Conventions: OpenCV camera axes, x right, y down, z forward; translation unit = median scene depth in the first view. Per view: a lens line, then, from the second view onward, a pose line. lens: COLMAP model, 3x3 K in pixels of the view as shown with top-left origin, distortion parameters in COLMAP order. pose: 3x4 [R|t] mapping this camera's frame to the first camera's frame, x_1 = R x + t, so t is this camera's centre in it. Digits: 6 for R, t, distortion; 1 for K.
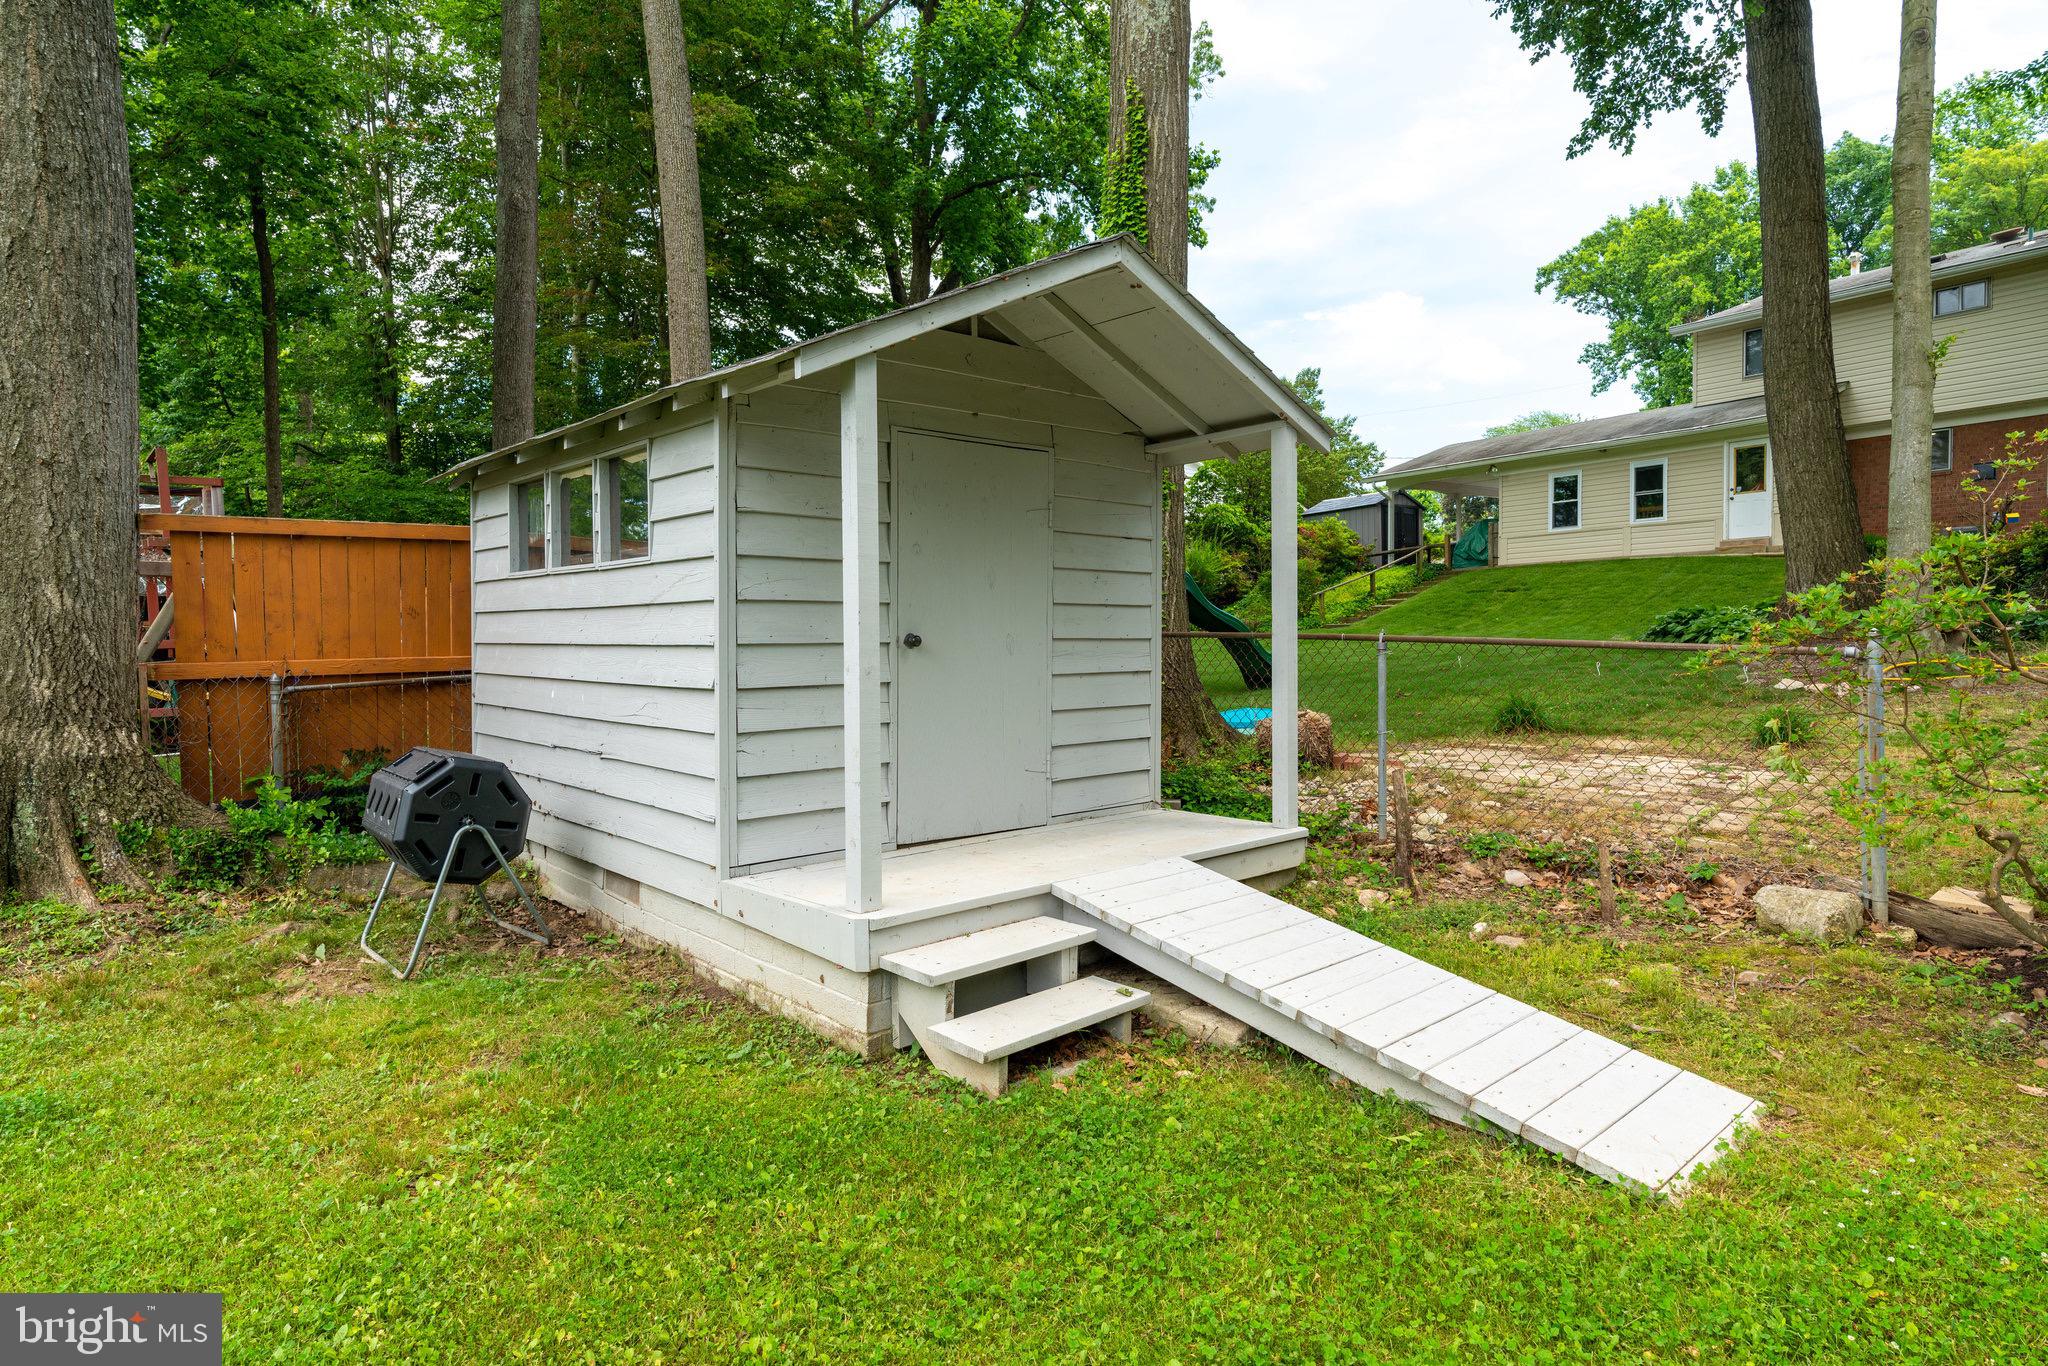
lens RADIAL K [[1126.5, 0, 1021.5], [0, 1126.5, 678.2], [0, 0, 1]] dist [0.002670, 0.000435]
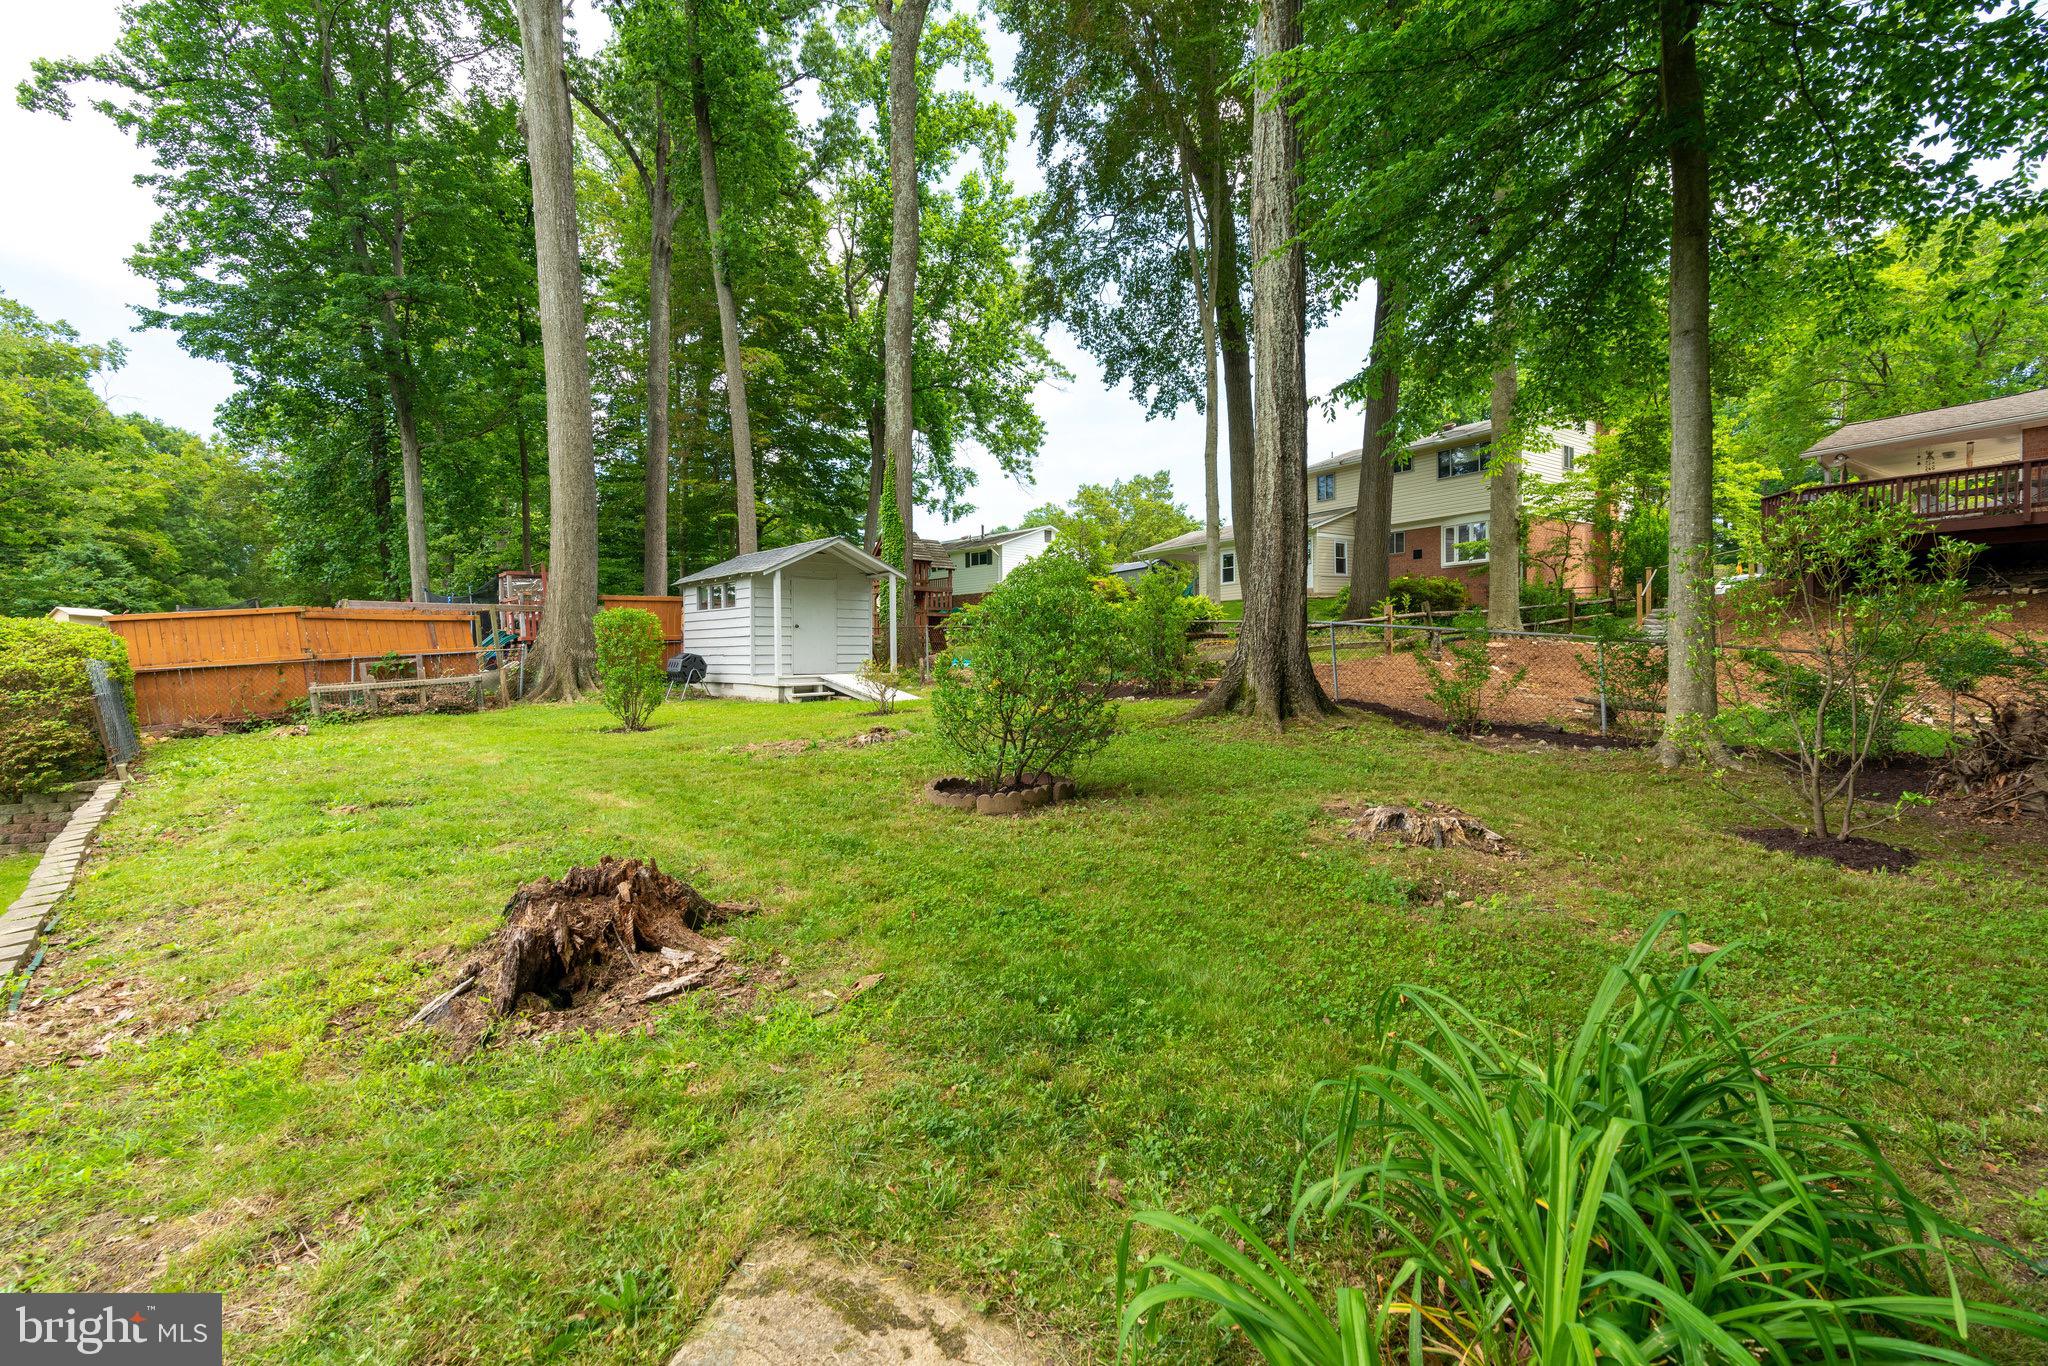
lens RADIAL K [[940.6, 0, 1017.2], [0, 940.6, 676.9], [0, 0, 1]] dist [-0.014633, 0.000066]
pose [[0.999977, -0.003295, -0.006009, 0.779187], [0.003158, 0.999738, -0.022664, 0.249070], [0.006082, 0.022645, 0.999725, -2.614032]]
